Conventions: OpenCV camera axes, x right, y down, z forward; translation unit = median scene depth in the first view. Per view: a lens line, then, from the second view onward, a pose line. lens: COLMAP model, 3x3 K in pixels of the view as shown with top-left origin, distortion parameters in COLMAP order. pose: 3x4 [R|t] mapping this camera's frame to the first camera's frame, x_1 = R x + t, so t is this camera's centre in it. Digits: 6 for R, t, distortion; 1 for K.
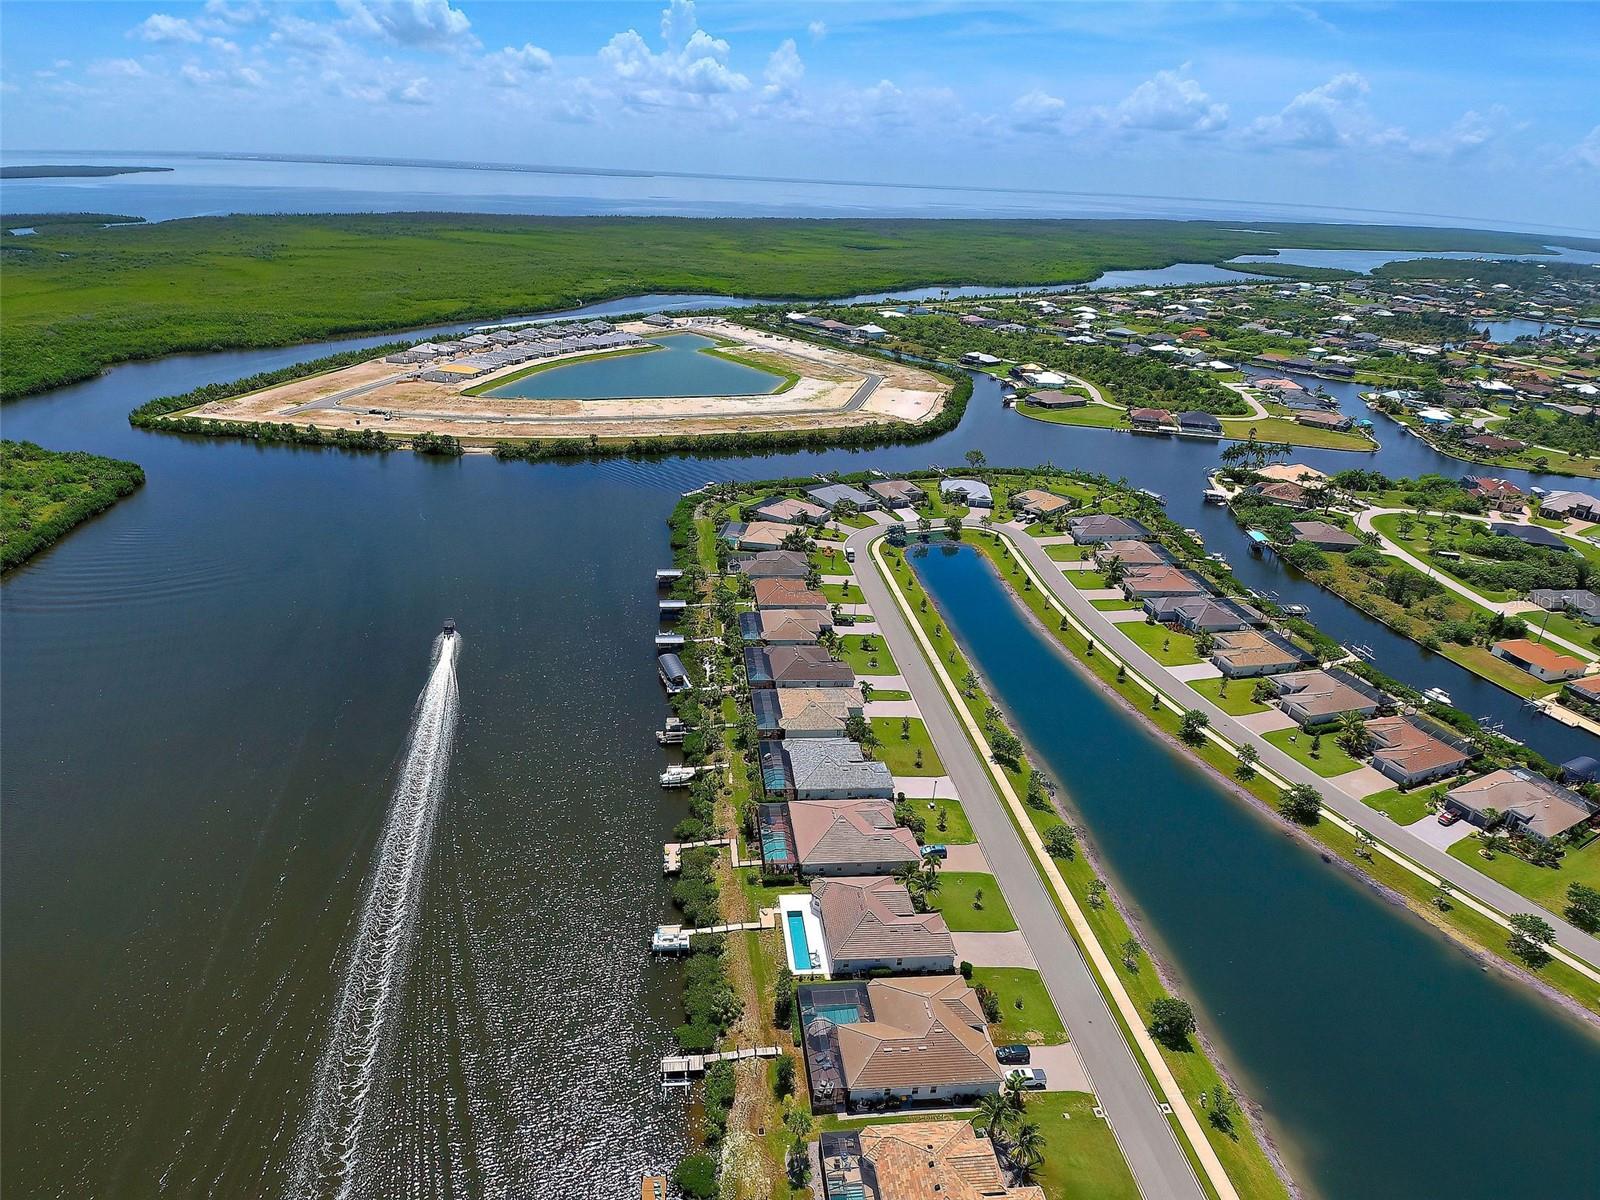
lens RADIAL K [[960.9, 0, 782.0], [0, 960.9, 622.9], [0, 0, 1]] dist [0.091707, -0.126547]
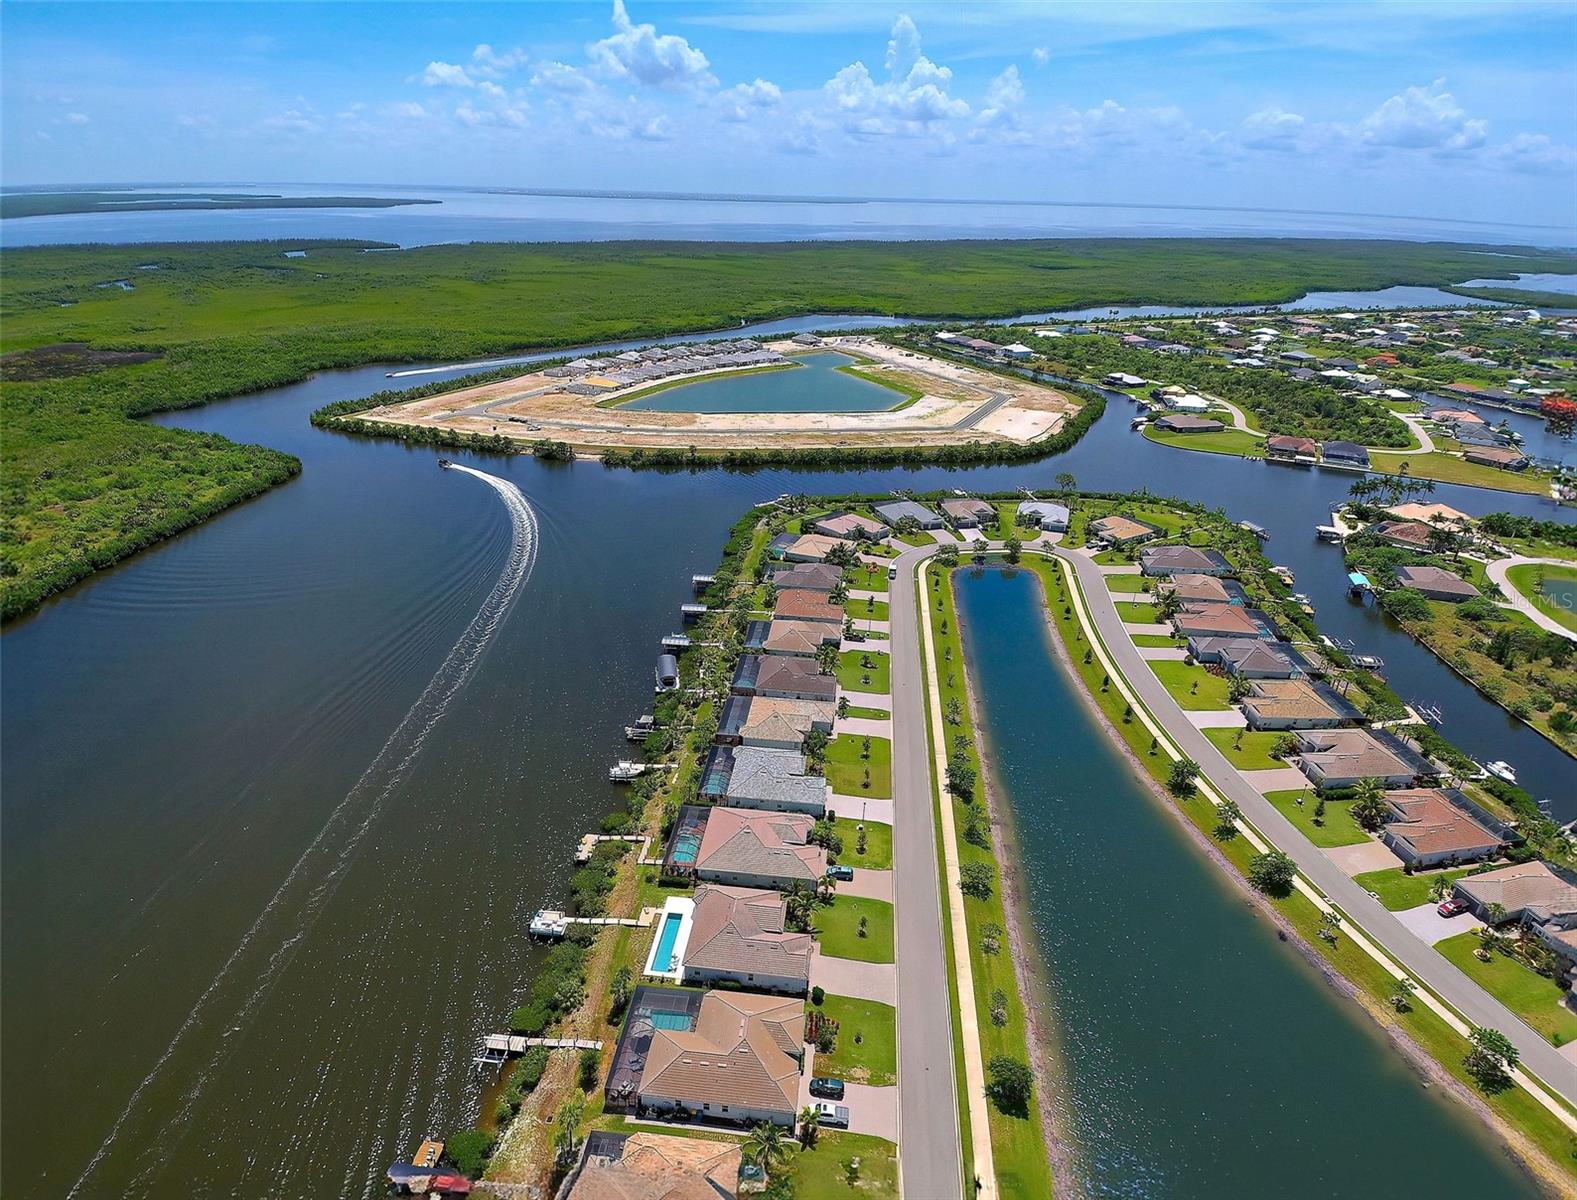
lens RADIAL K [[925.4, 0, 768.8], [0, 925.4, 629.8], [0, 0, 1]] dist [0.086503, -0.117122]
pose [[0.975868, 0.072776, -0.205875, 0.114169], [-0.073176, 0.997303, 0.005679, -0.005084], [0.205733, 0.009523, 0.978562, 0.022233]]
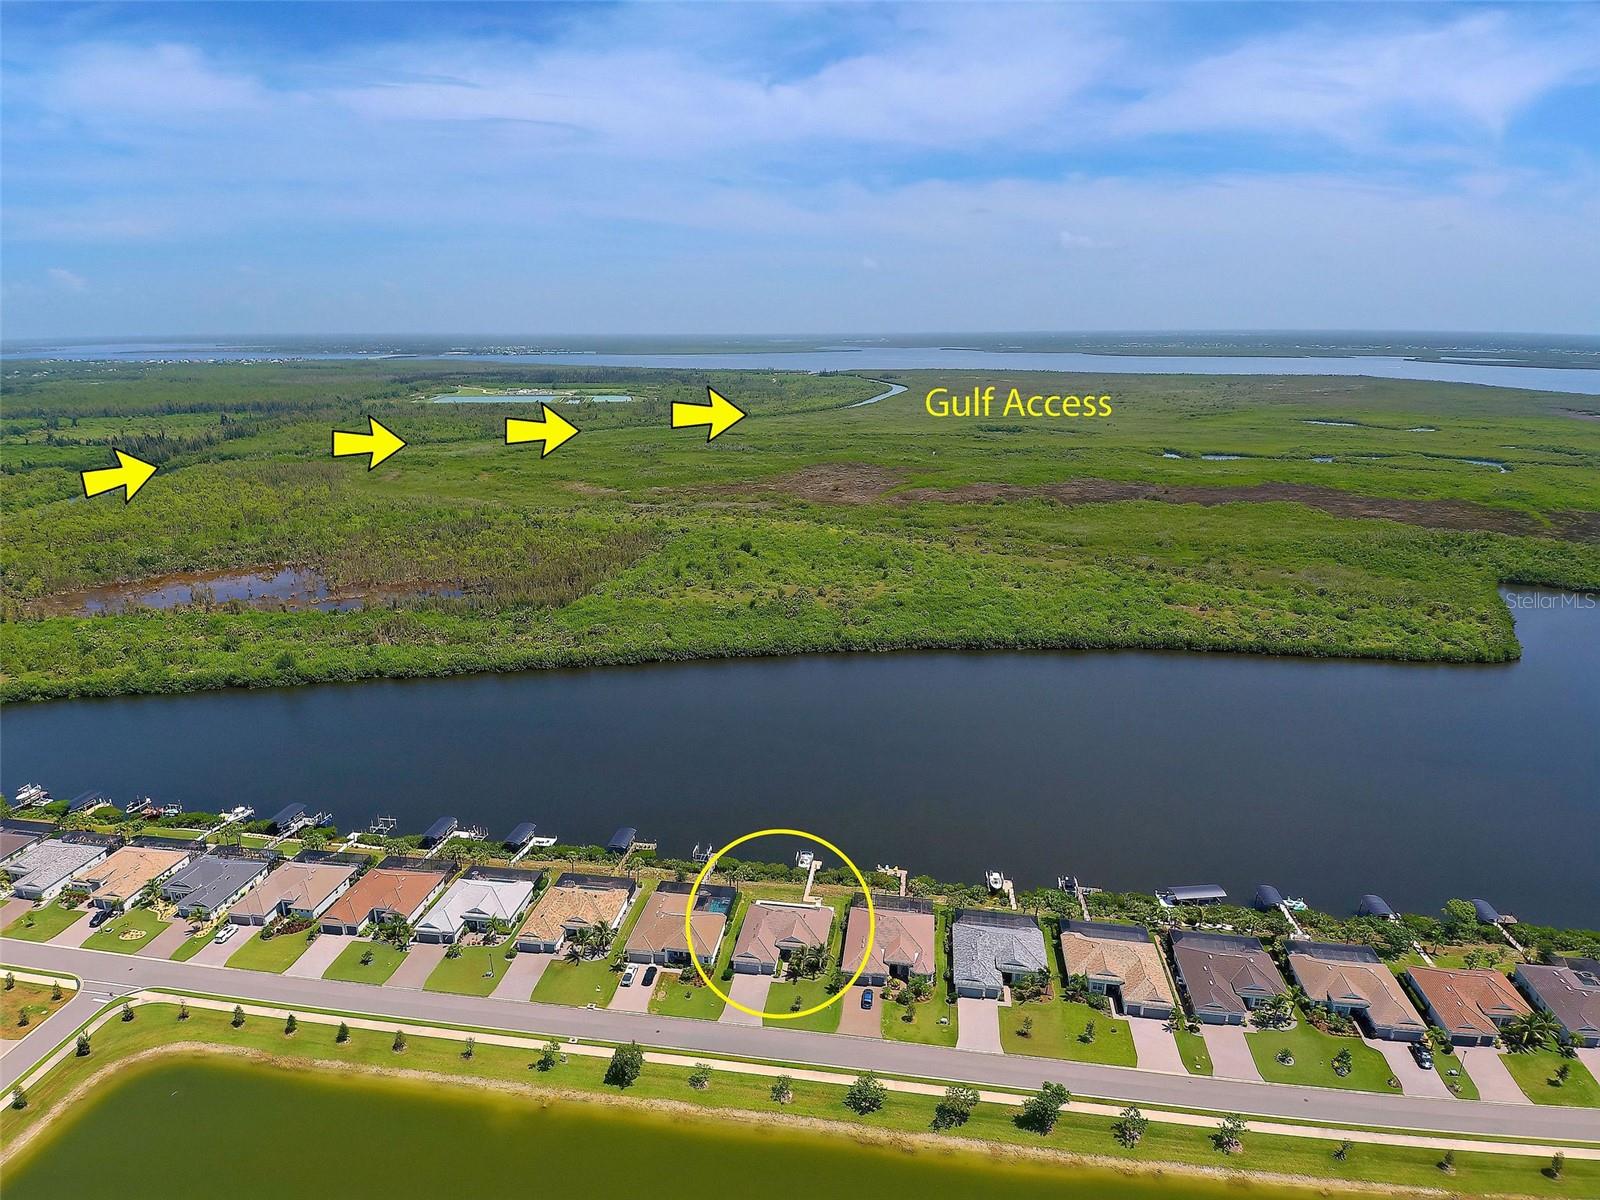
lens RADIAL K [[961.1, 0, 775.7], [0, 961.1, 607.1], [0, 0, 1]] dist [0.087295, -0.115693]
pose [[-0.271197, 0.224535, -0.935968, 0.471780], [-0.410890, 0.852348, 0.323531, -0.188321], [0.870415, 0.472320, -0.138895, 0.370726]]
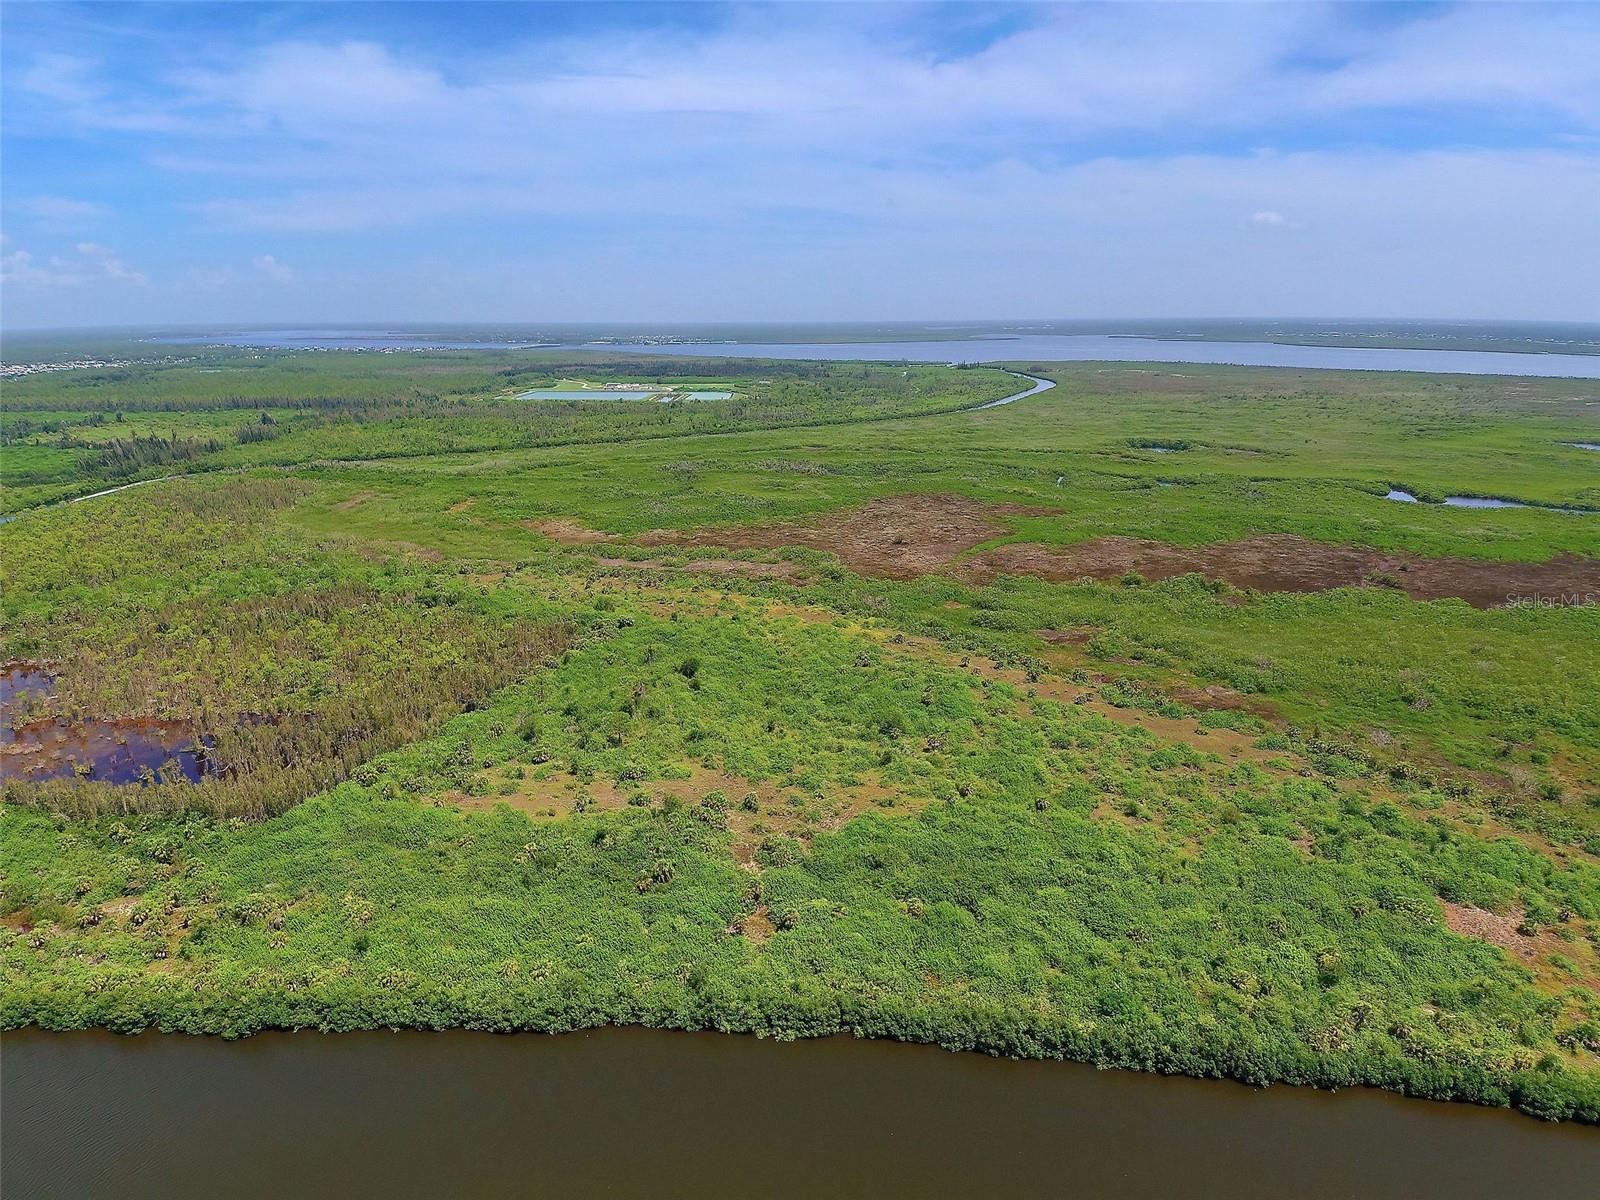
lens RADIAL K [[960.9, 0, 780.1], [0, 960.9, 598.4], [0, 0, 1]] dist [0.074537, -0.113582]
pose [[-0.419636, 0.213398, -0.882251, -0.108510], [-0.392181, 0.833940, 0.388250, -0.214549], [0.818596, 0.508926, -0.266260, 0.364941]]
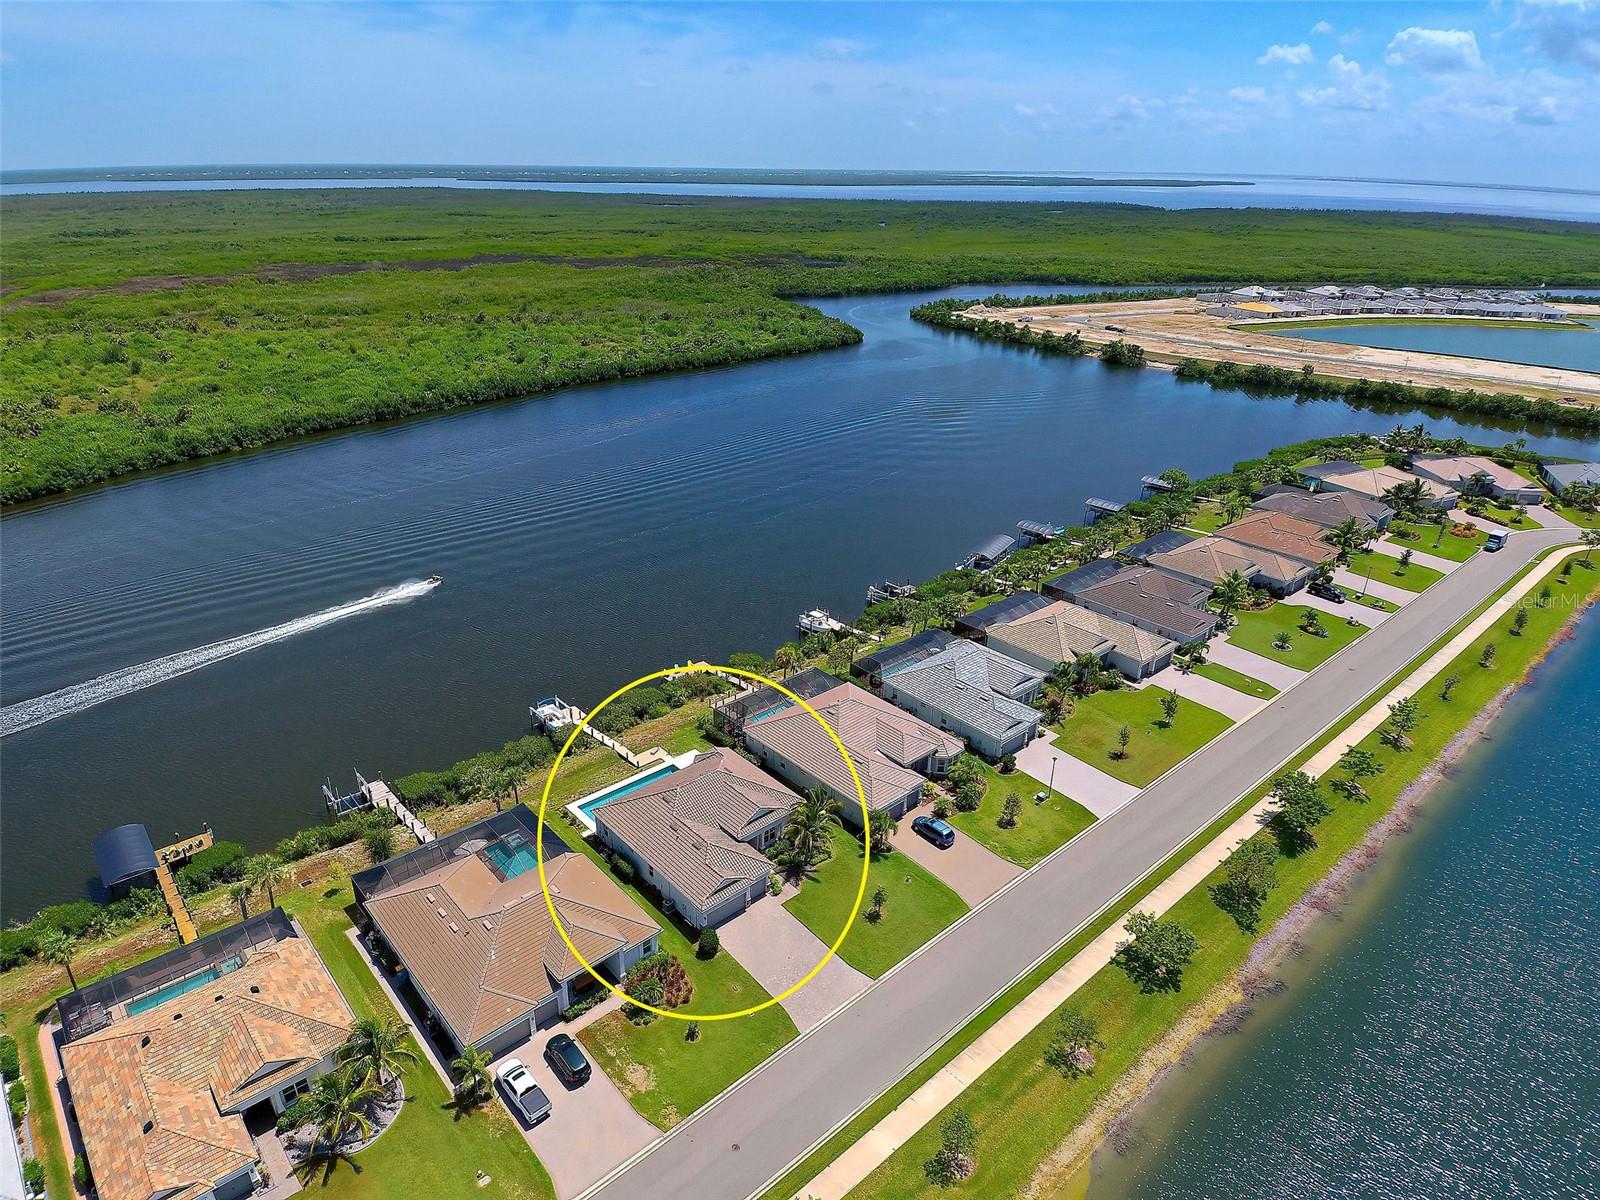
lens RADIAL K [[961.1, 0, 775.7], [0, 961.1, 607.1], [0, 0, 1]] dist [0.087295, -0.115693]
pose [[0.570306, 0.301399, -0.764140, 0.220483], [-0.329838, 0.935989, 0.123012, 0.029978], [0.752302, 0.181888, 0.633213, 0.230379]]
